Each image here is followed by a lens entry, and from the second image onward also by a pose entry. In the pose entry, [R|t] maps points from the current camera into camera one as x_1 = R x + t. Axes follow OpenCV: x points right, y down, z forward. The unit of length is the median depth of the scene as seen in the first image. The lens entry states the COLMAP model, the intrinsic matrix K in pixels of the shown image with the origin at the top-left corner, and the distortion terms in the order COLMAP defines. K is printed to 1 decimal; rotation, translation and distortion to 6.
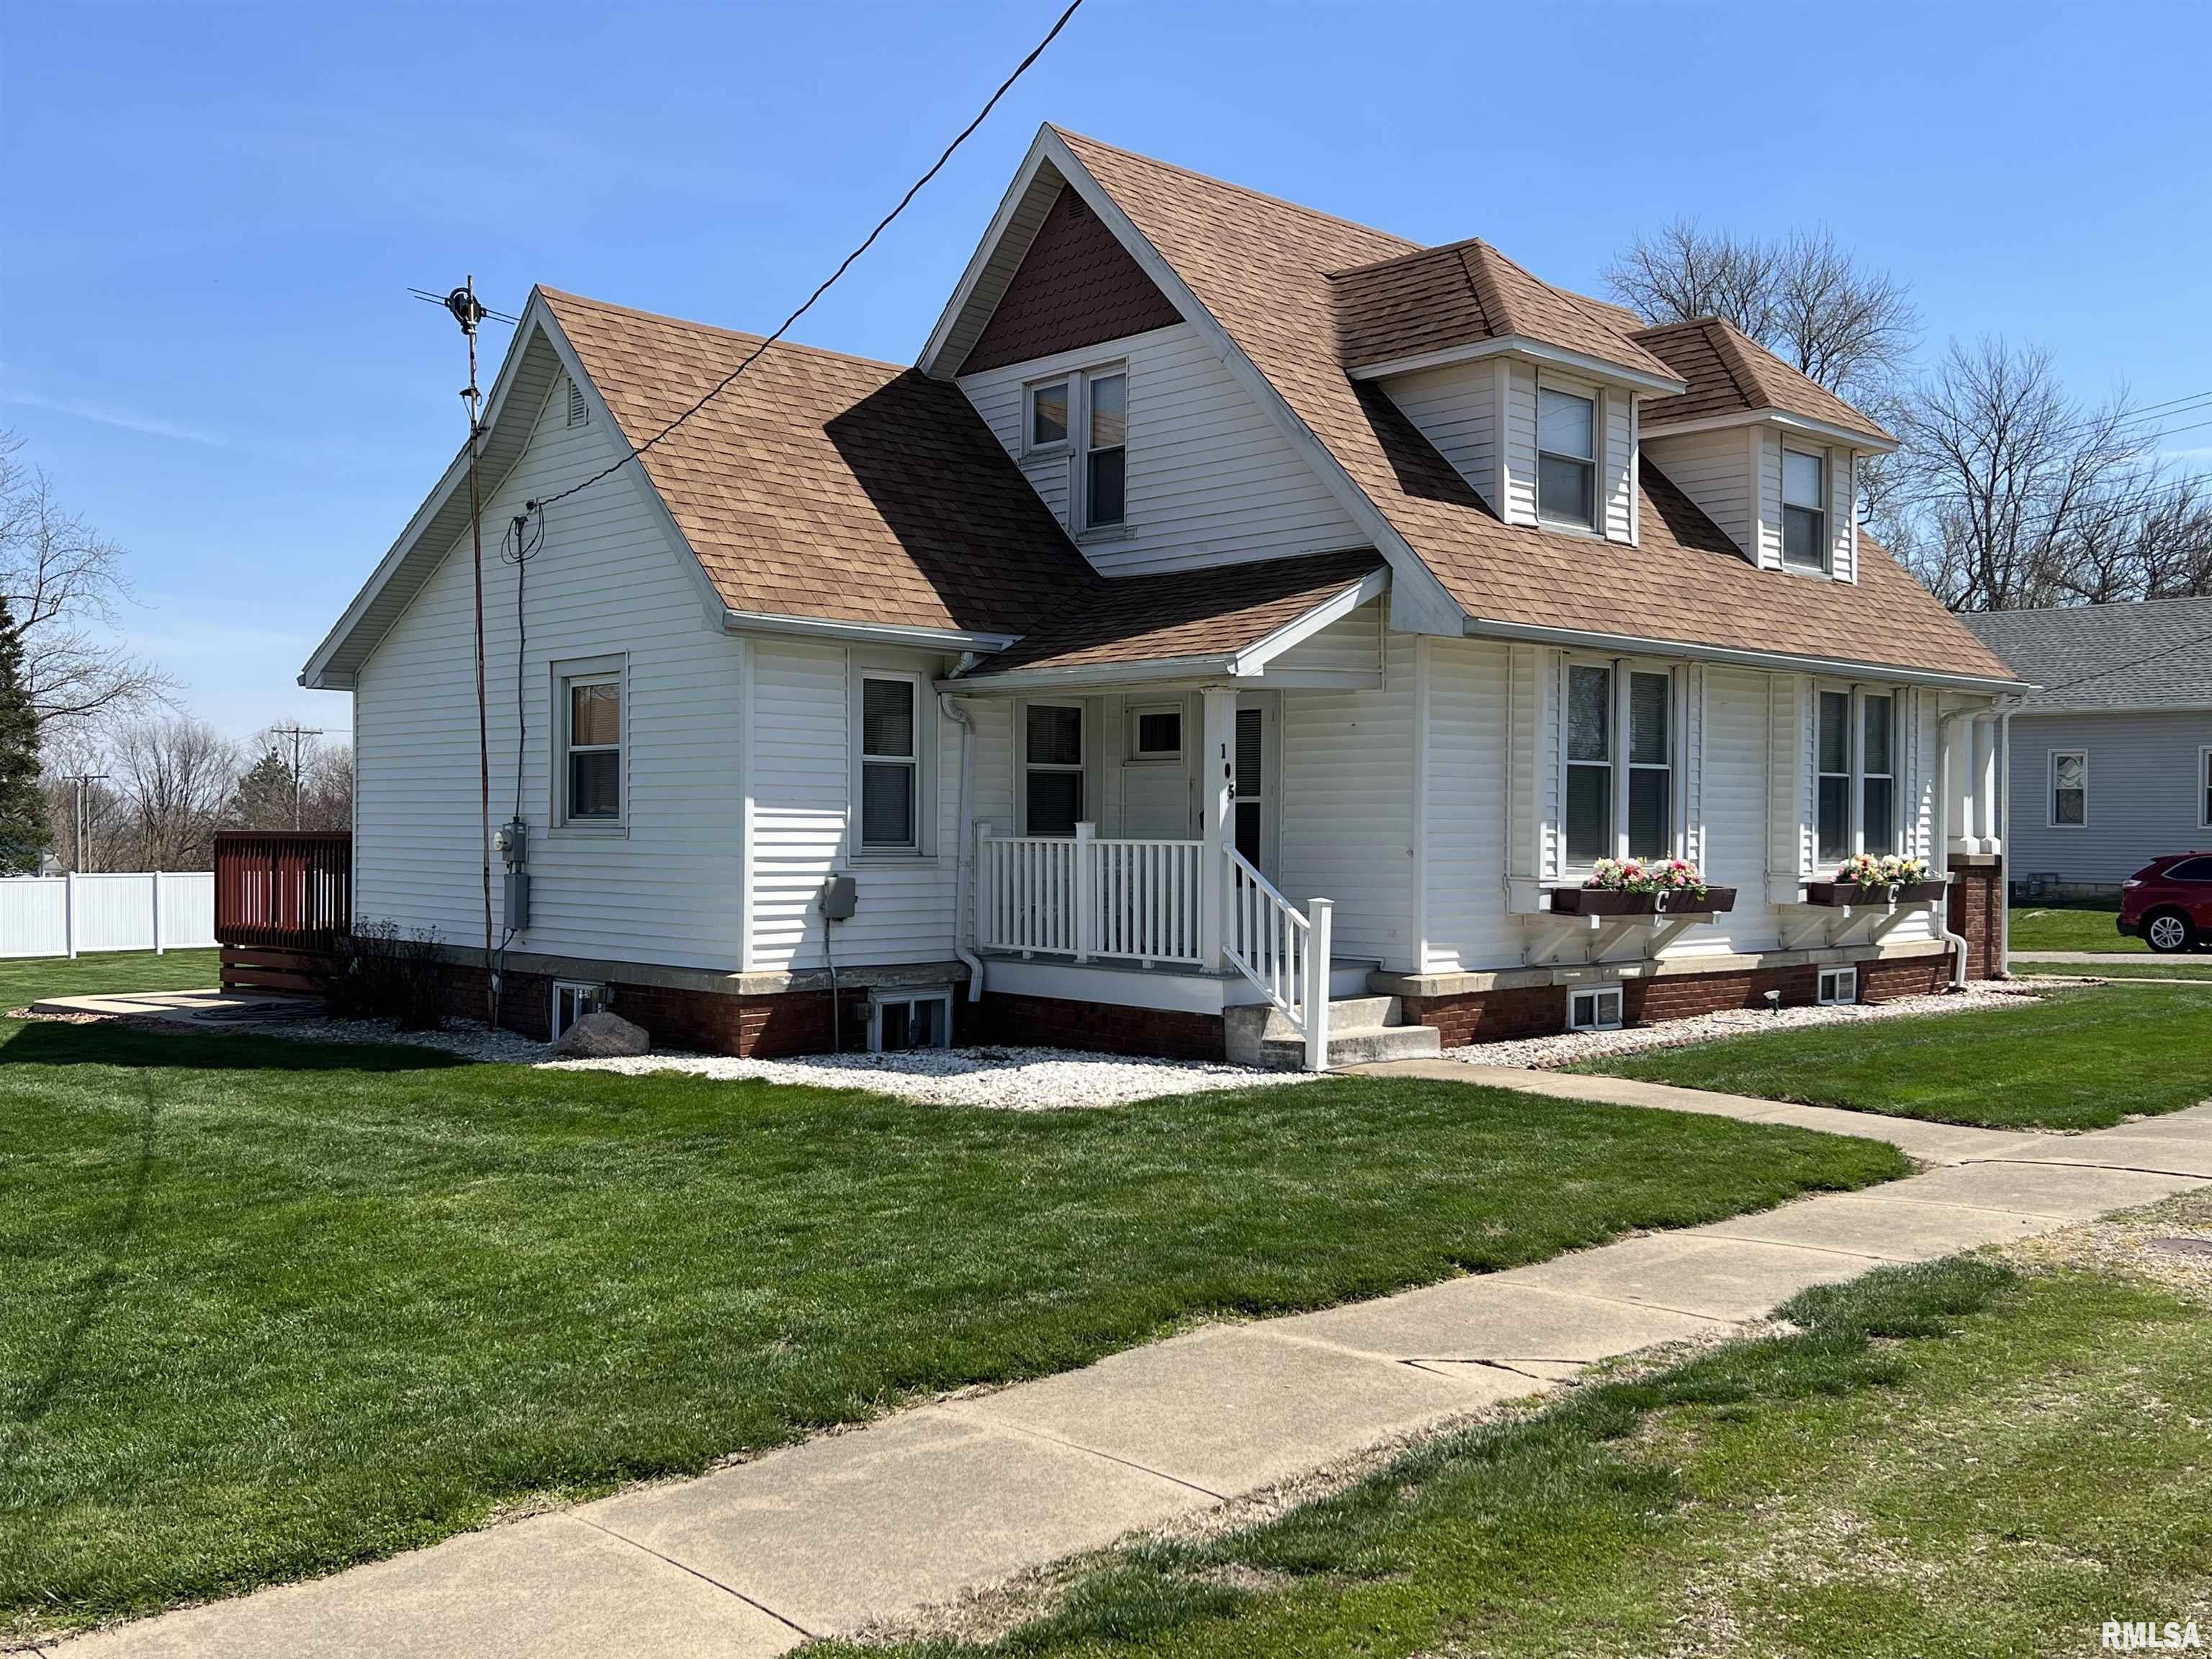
lens RADIAL K [[2058.8, 0, 1106.0], [0, 2058.8, 829.5], [0, 0, 1]] dist [0.288064, -1.127295]
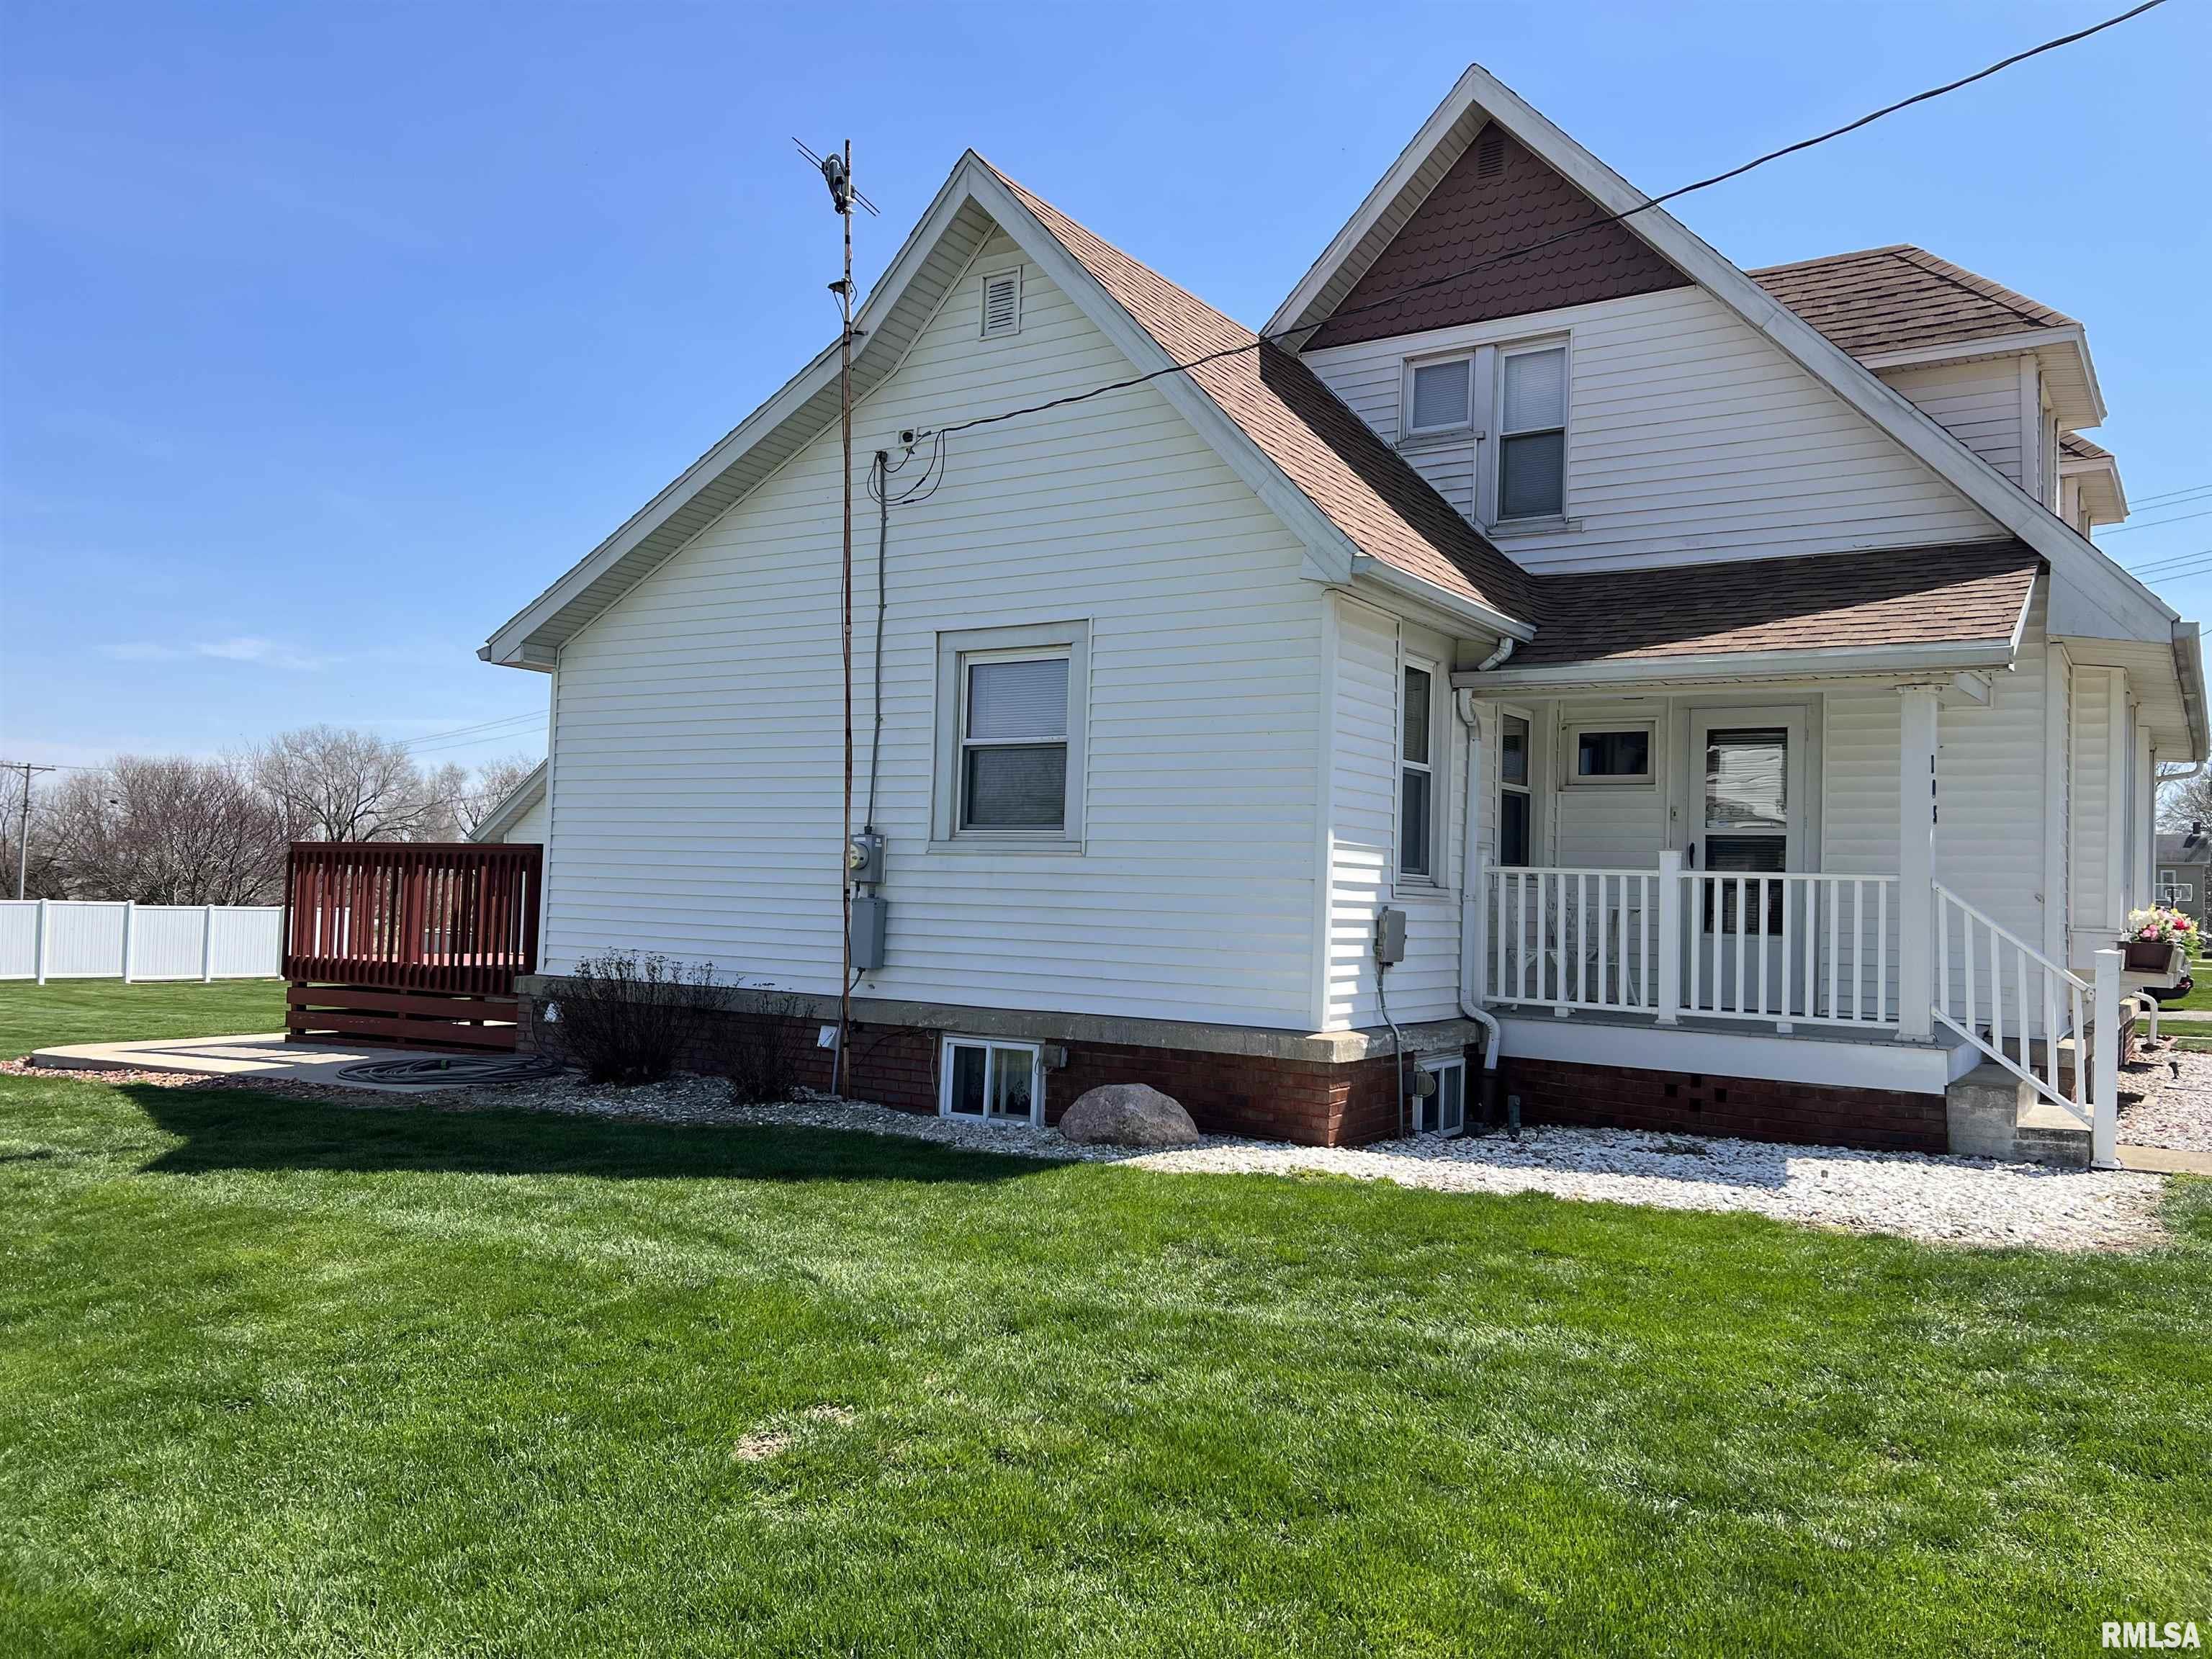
lens RADIAL K [[1668.3, 0, 1106.0], [0, 1668.3, 829.5], [0, 0, 1]] dist [0.062865, -0.084667]
pose [[0.972762, 0.033802, 0.229330, -0.352297], [-0.025269, 0.998878, -0.040046, 0.018902], [-0.230427, 0.033160, 0.972525, 0.377968]]
